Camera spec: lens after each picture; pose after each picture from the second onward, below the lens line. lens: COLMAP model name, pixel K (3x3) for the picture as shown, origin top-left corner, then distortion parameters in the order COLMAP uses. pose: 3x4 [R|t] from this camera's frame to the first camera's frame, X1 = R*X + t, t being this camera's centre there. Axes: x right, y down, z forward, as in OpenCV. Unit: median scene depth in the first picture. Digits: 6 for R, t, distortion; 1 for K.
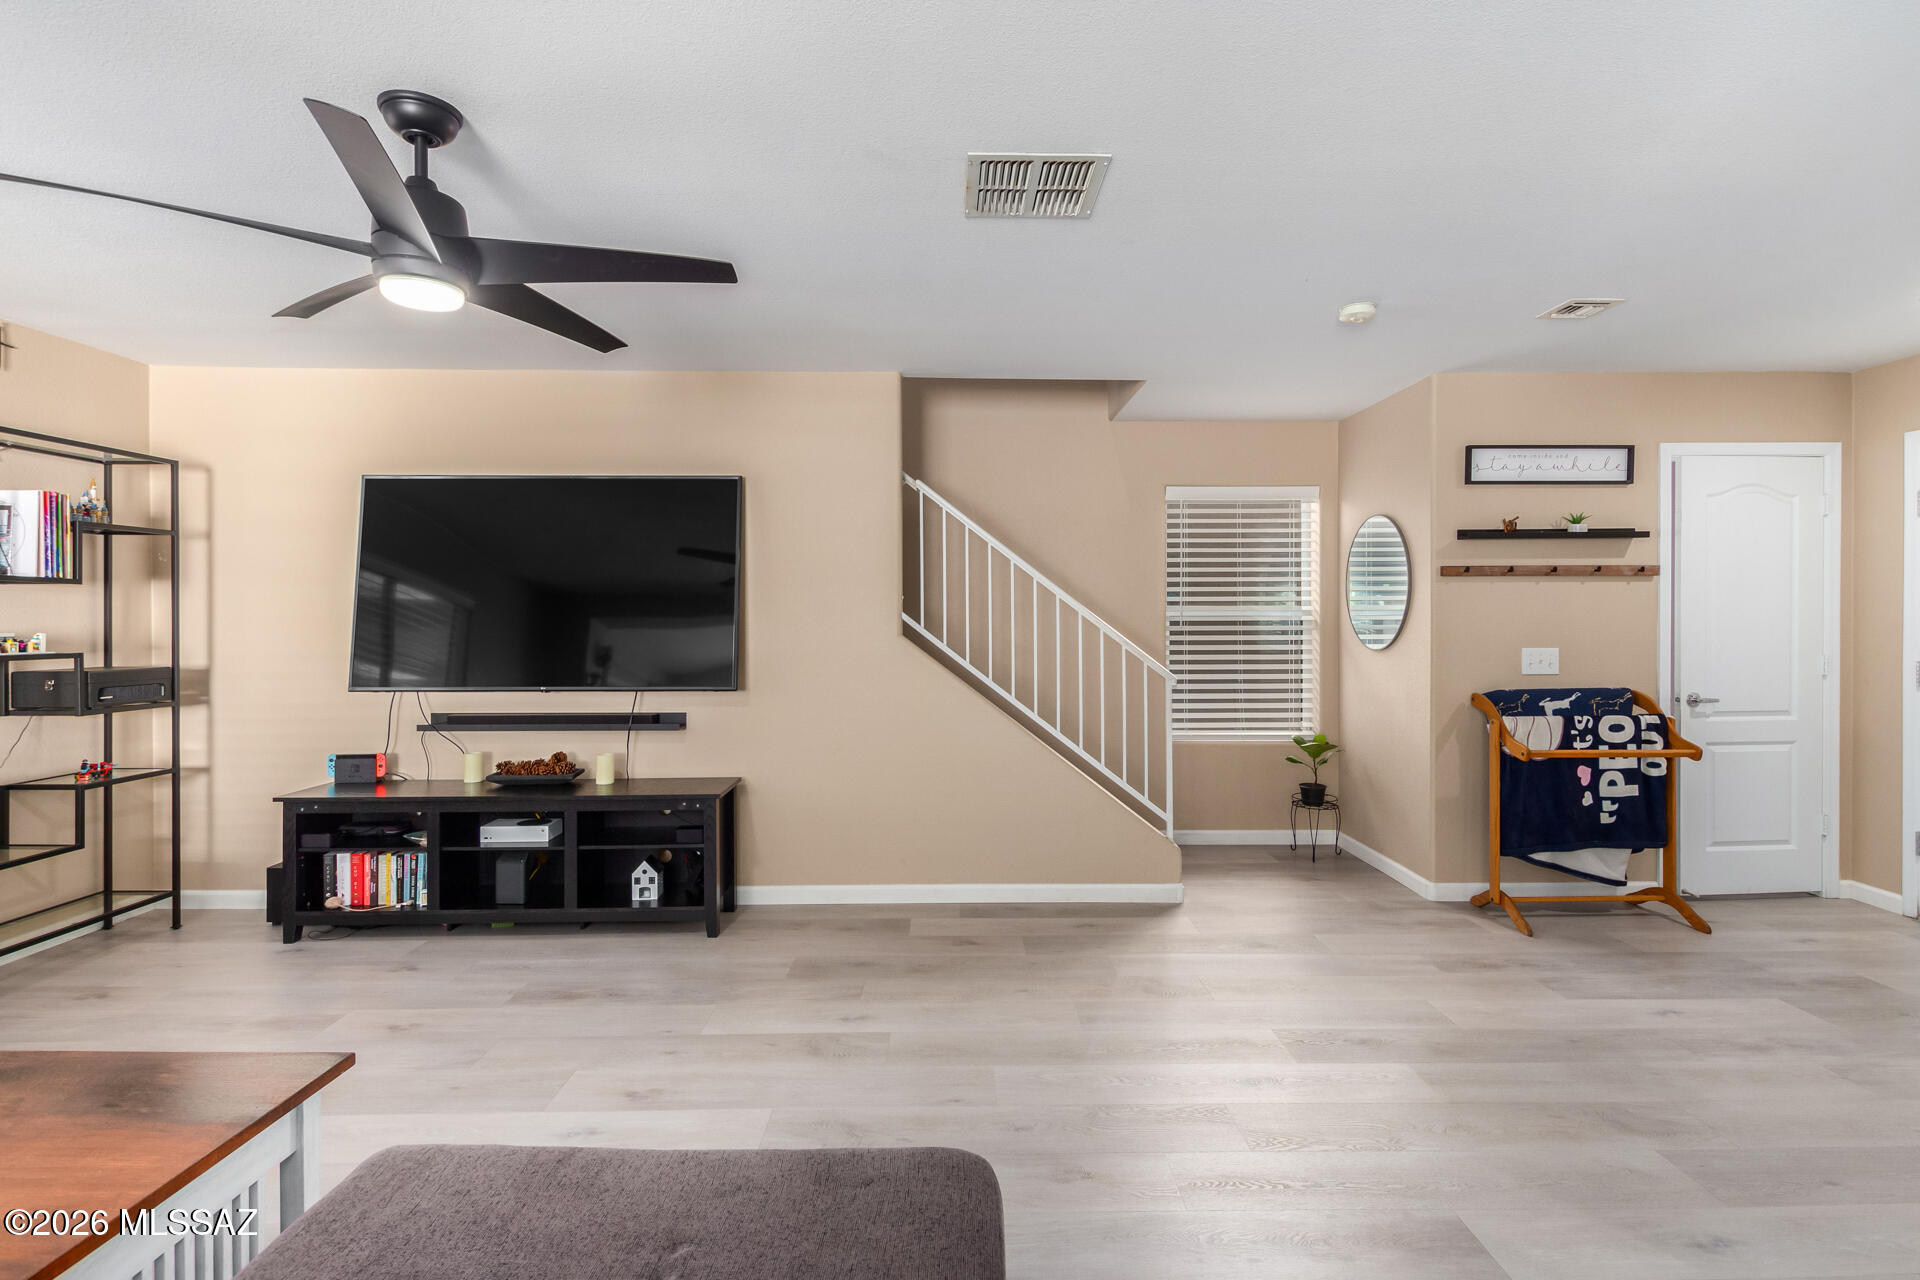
lens RADIAL K [[925.9, 0, 955.8], [0, 925.9, 627.5], [0, 0, 1]] dist [0.004228, 0.000232]
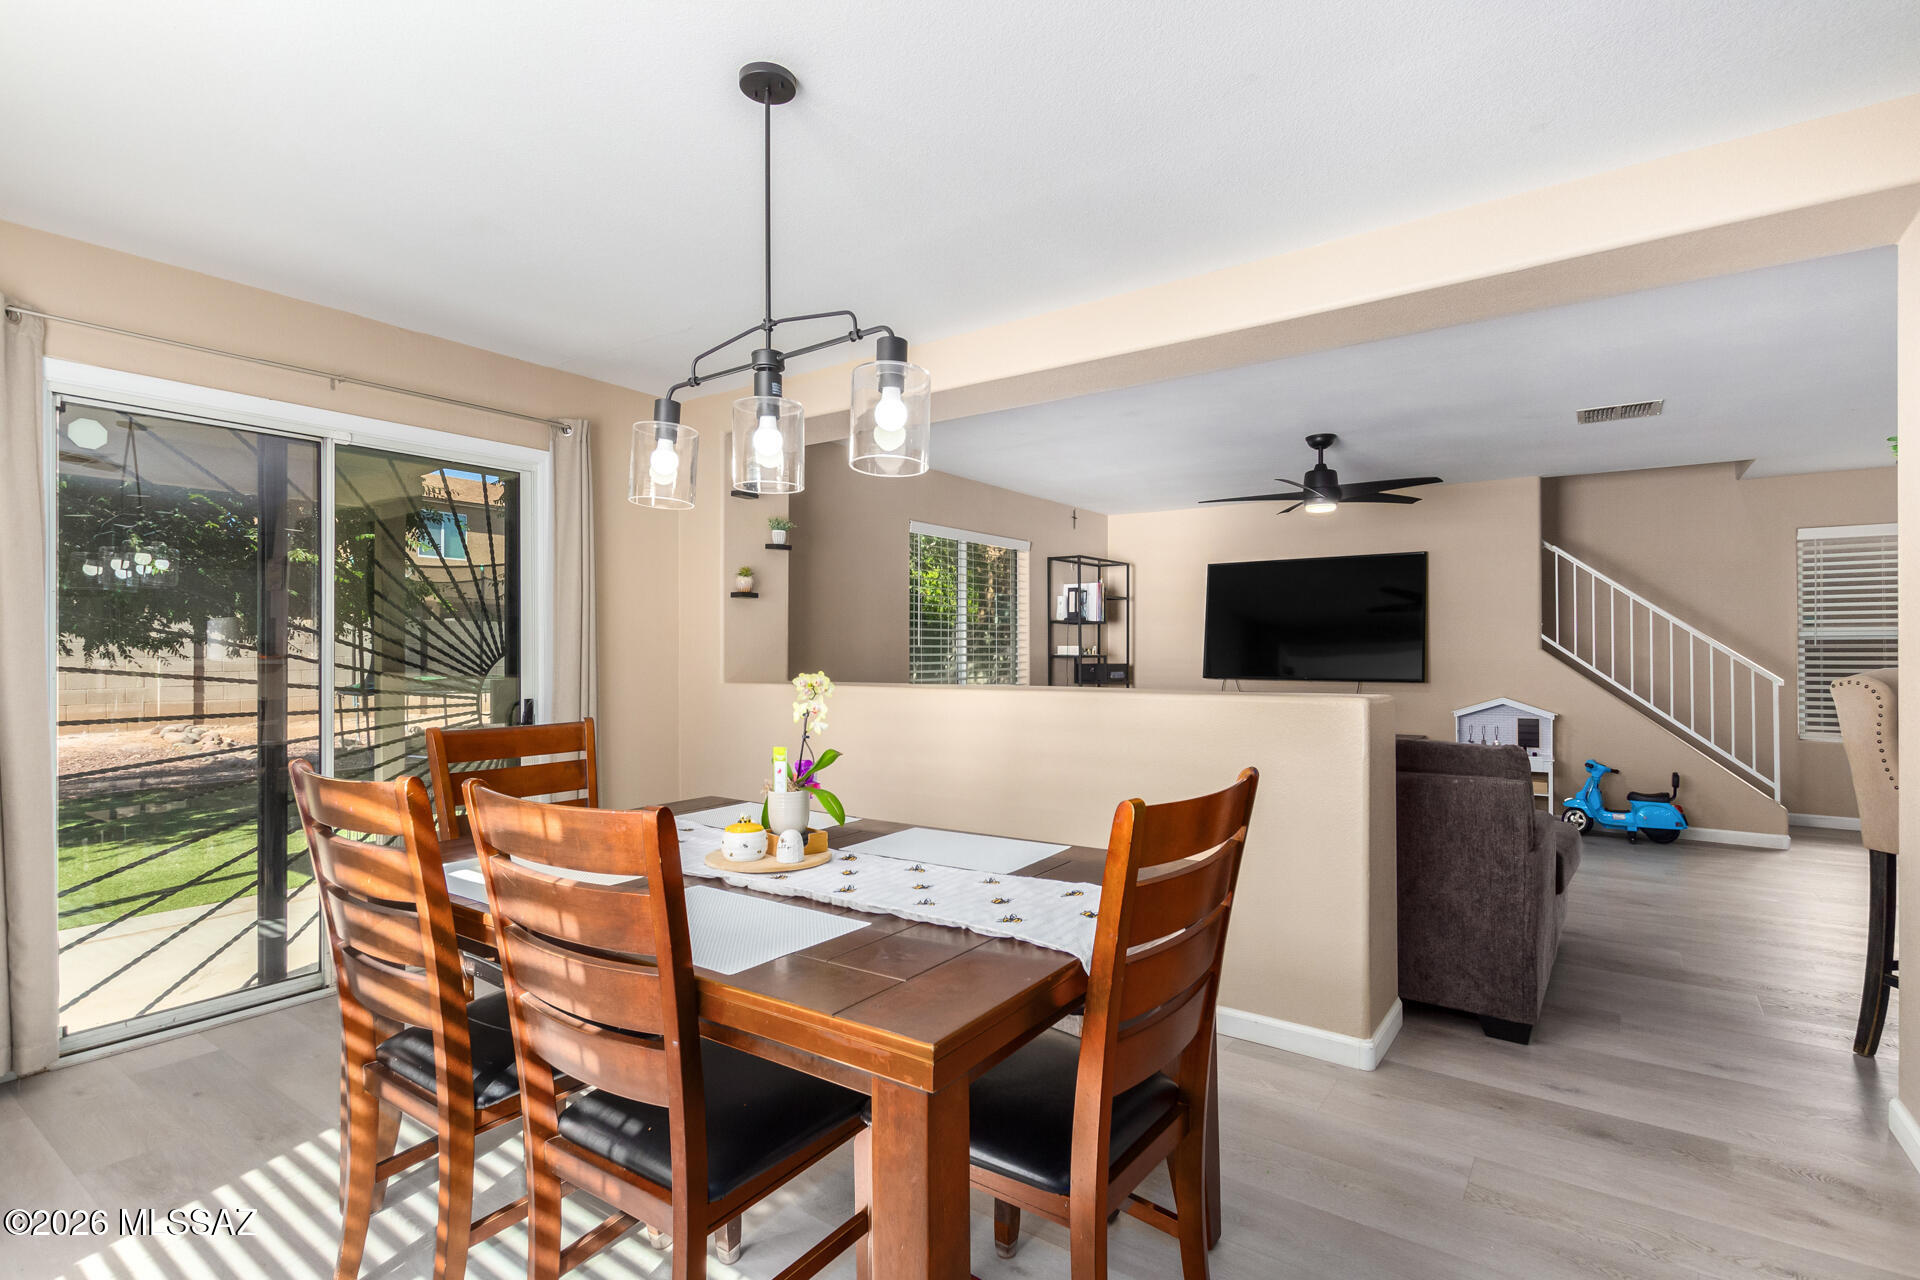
lens RADIAL K [[925.9, 0, 971.3], [0, 925.9, 644.2], [0, 0, 1]] dist [0.004228, 0.000232]
pose [[0.822328, -0.001006, -0.569013, 0.037701], [-0.004050, 0.999963, -0.007621, 0.015707], [0.569000, 0.008572, 0.822293, -0.770838]]
